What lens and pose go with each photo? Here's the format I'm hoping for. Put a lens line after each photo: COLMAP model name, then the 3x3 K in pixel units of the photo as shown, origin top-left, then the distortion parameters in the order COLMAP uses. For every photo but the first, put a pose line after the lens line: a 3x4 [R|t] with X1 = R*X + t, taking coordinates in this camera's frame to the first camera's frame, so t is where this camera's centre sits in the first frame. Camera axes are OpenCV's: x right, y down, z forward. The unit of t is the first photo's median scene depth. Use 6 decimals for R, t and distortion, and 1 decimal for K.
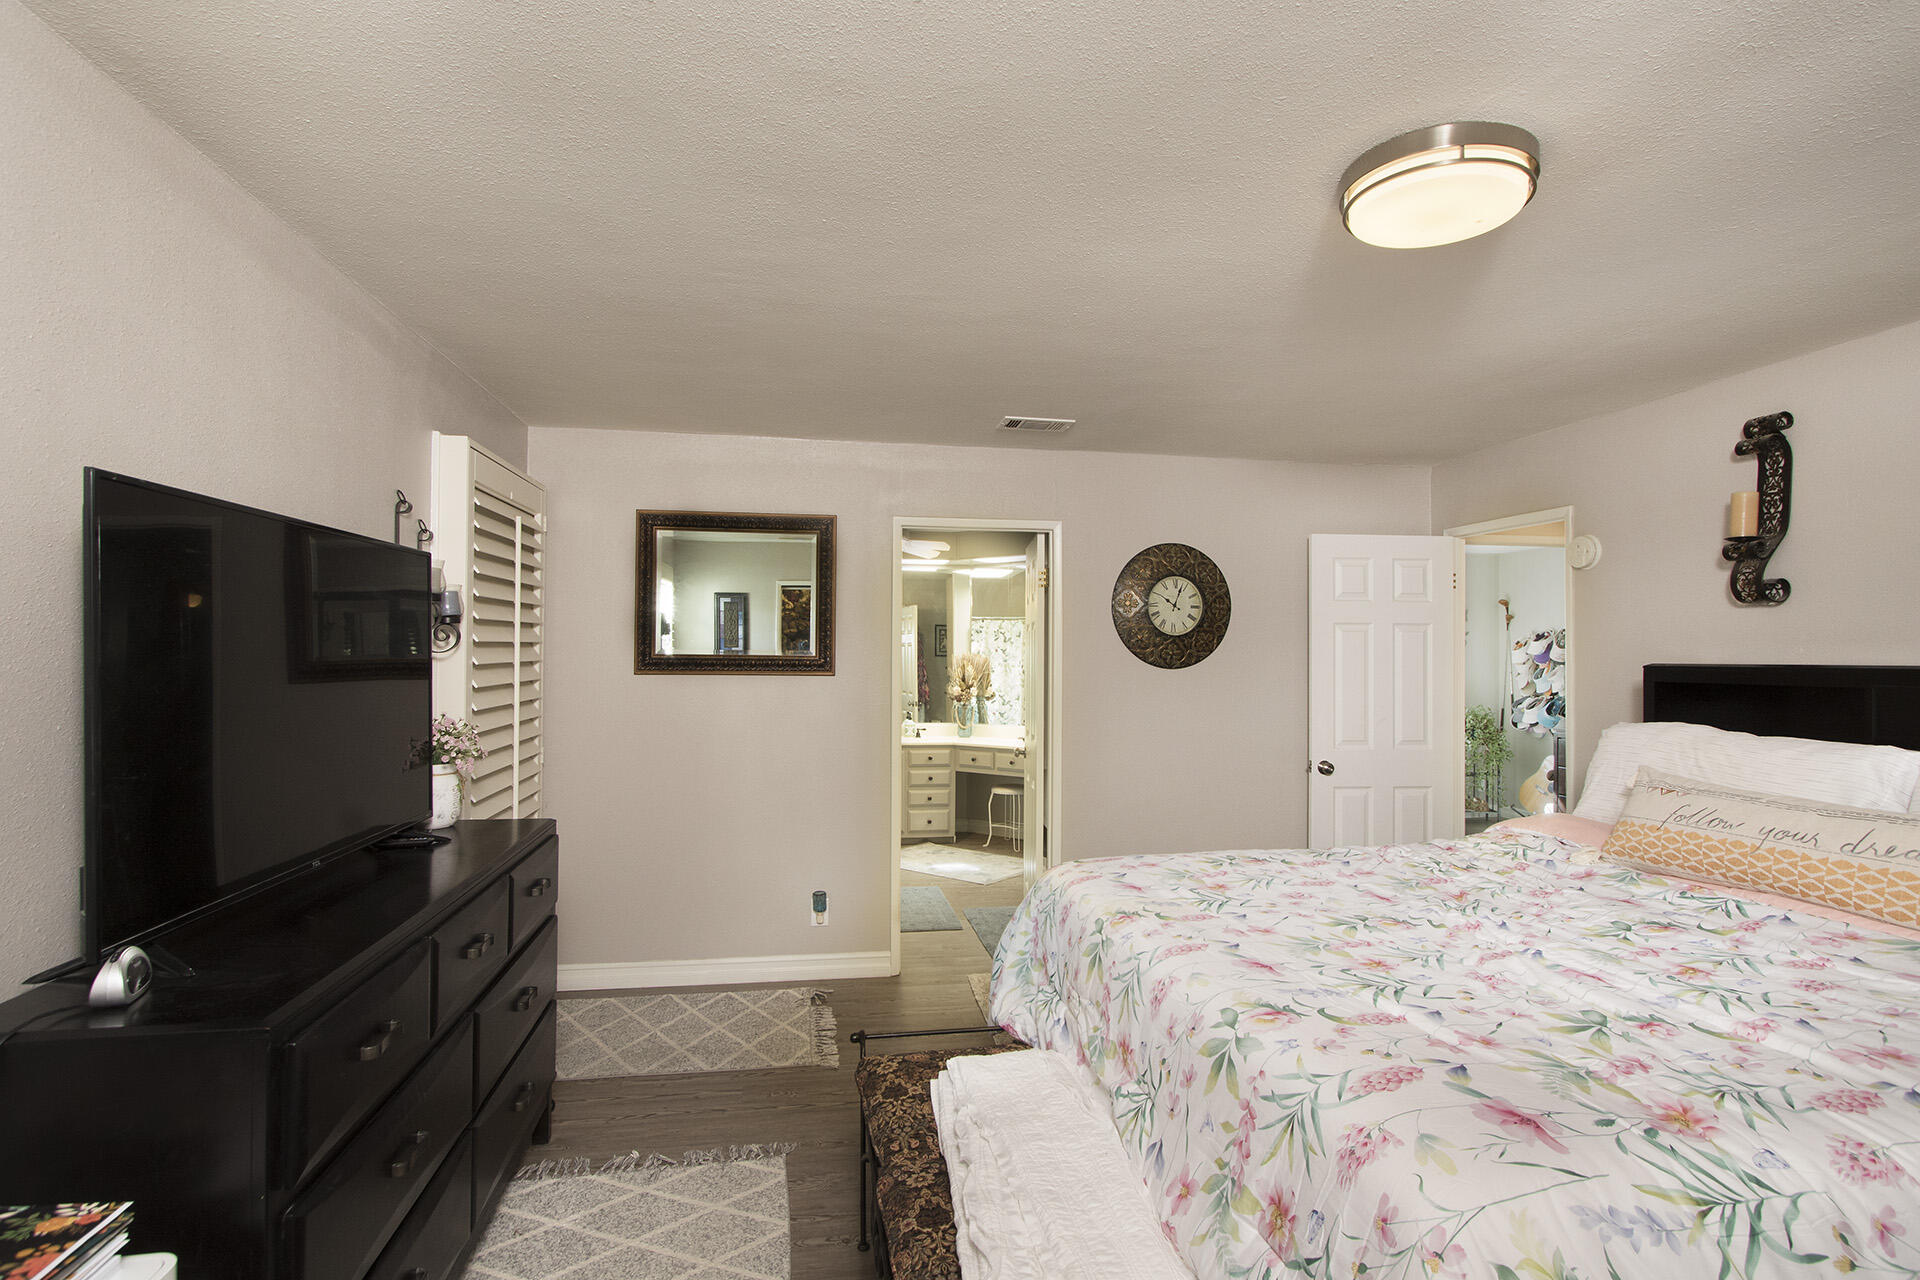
lens RADIAL K [[971.0, 0, 952.9], [0, 971.0, 641.9], [0, 0, 1]] dist [0.006412, 0.000505]
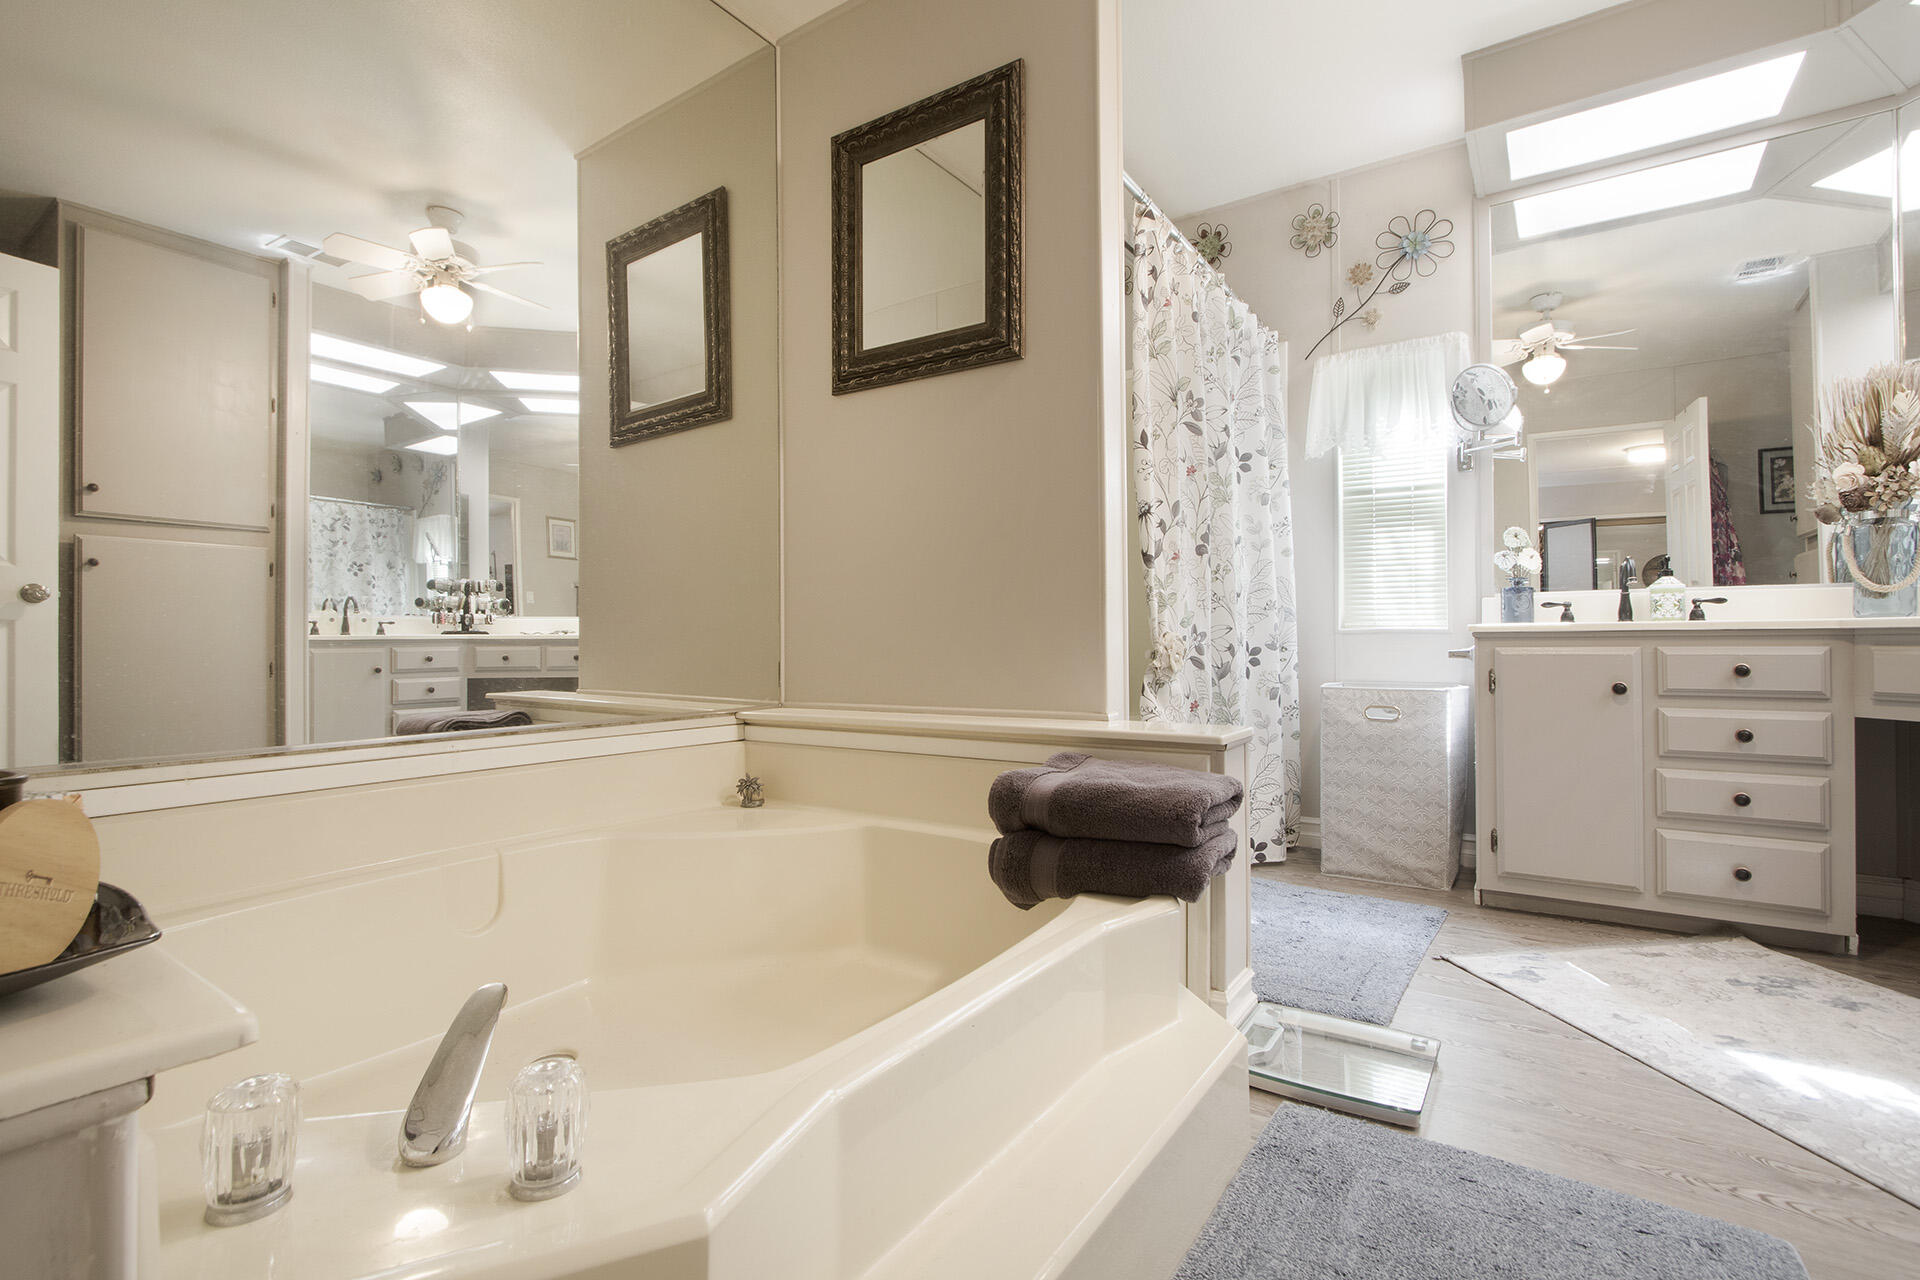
lens RADIAL K [[886.5, 0, 959.5], [0, 886.5, 635.6], [0, 0, 1]] dist [-0.003217, -0.000088]
pose [[0.726785, -0.017889, -0.686632, -0.011280], [0.019007, 0.999802, -0.005929, 0.113553], [0.686602, -0.008742, 0.726981, 0.667767]]
